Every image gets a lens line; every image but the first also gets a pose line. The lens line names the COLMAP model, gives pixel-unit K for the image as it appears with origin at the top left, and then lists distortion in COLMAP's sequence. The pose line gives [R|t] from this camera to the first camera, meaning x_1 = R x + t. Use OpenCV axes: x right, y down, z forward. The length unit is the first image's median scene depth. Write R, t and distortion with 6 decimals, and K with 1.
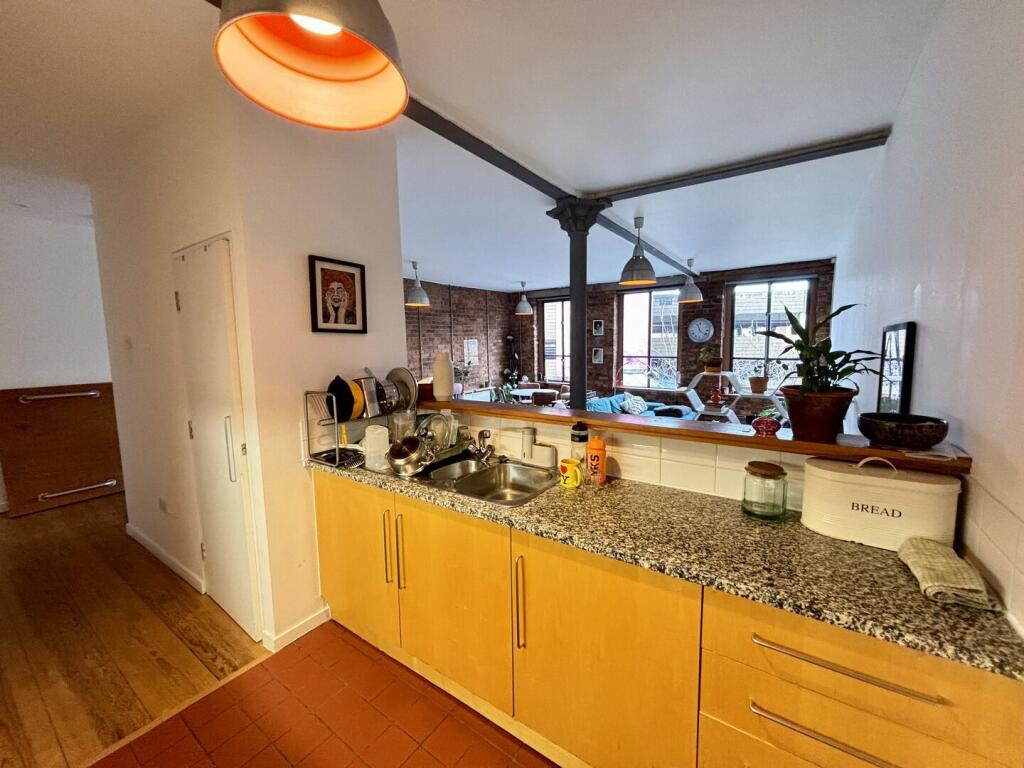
lens RADIAL K [[412.6, 0, 510.4], [0, 412.6, 382.6], [0, 0, 1]] dist [-0.000263, -0.003606]
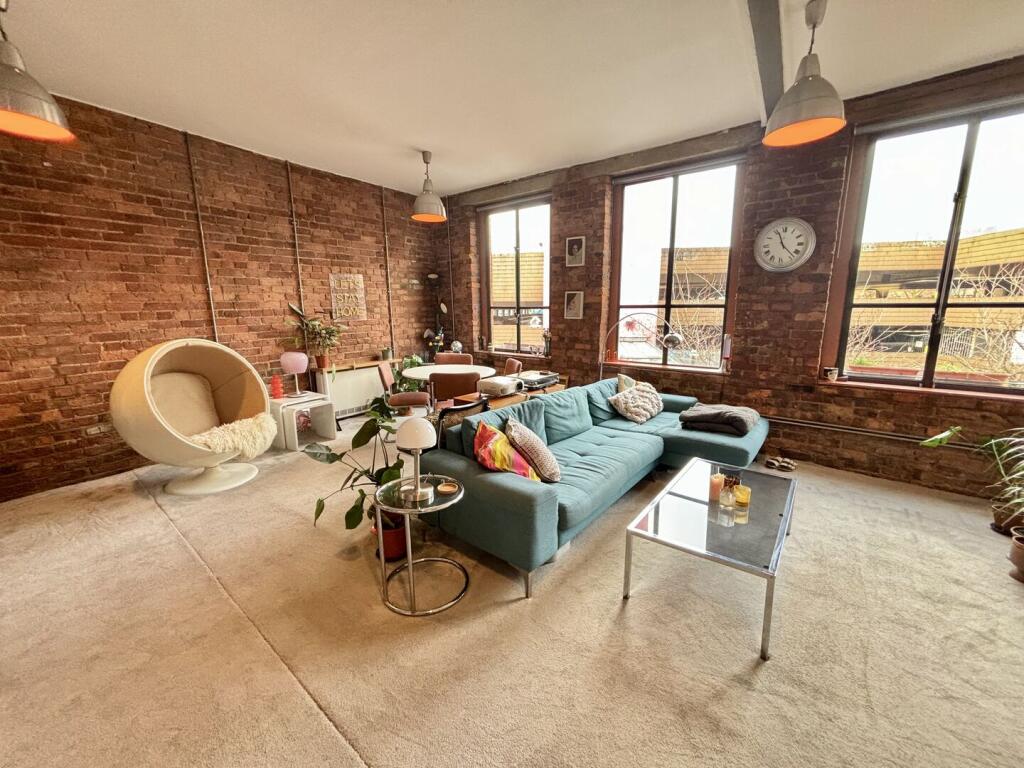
lens RADIAL K [[412.6, 0, 513.2], [0, 412.6, 384.8], [0, 0, 1]] dist [-0.000263, -0.003606]
pose [[0.999926, 0.010175, 0.006680, 0.130274], [-0.010687, 0.996598, 0.081715, -0.003327], [-0.005826, -0.081780, 0.996633, 0.449699]]
